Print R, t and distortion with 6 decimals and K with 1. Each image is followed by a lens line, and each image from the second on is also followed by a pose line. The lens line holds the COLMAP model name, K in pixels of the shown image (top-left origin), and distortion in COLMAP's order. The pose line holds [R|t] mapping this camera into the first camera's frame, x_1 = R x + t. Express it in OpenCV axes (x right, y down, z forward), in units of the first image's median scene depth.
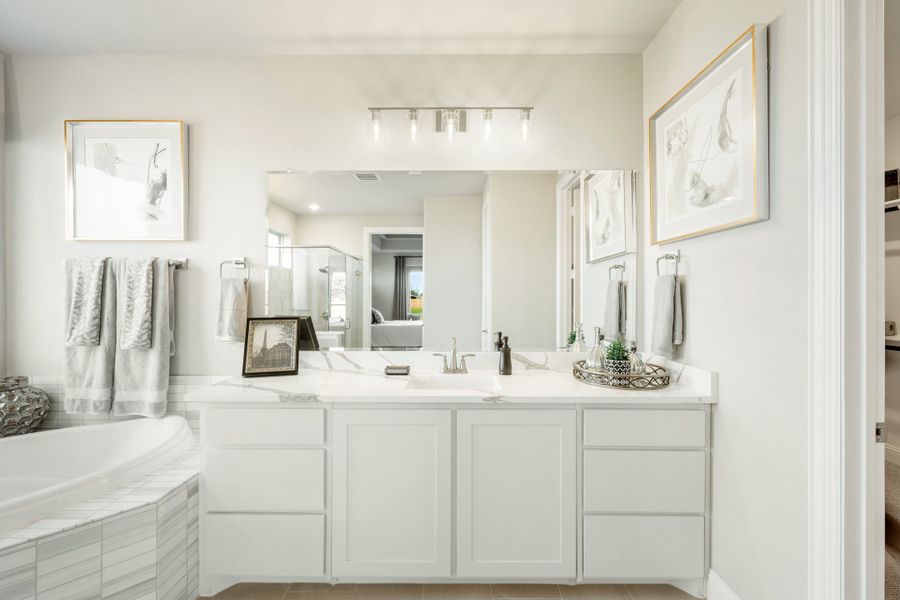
lens RADIAL K [[363.6, 0, 449.8], [0, 363.6, 295.0], [0, 0, 1]] dist [-0.000988, -0.000047]
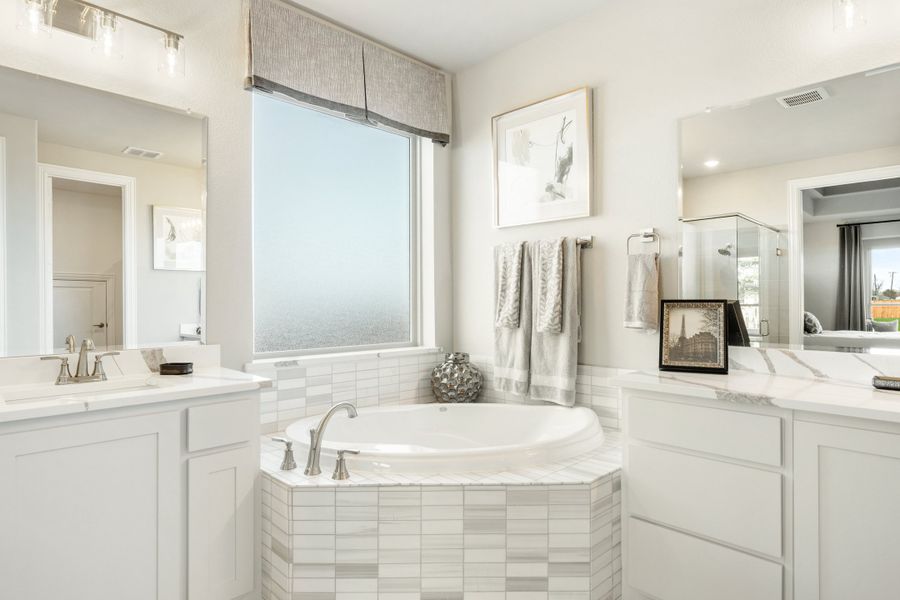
lens RADIAL K [[514.4, 0, 450.0], [0, 514.4, 300.0], [0, 0, 1]] dist [-0.005021, -0.000729]
pose [[0.720825, -0.015723, -0.692939, -0.096392], [0.008935, 0.999870, -0.013394, 0.076528], [0.693060, 0.003463, 0.720872, -0.177049]]
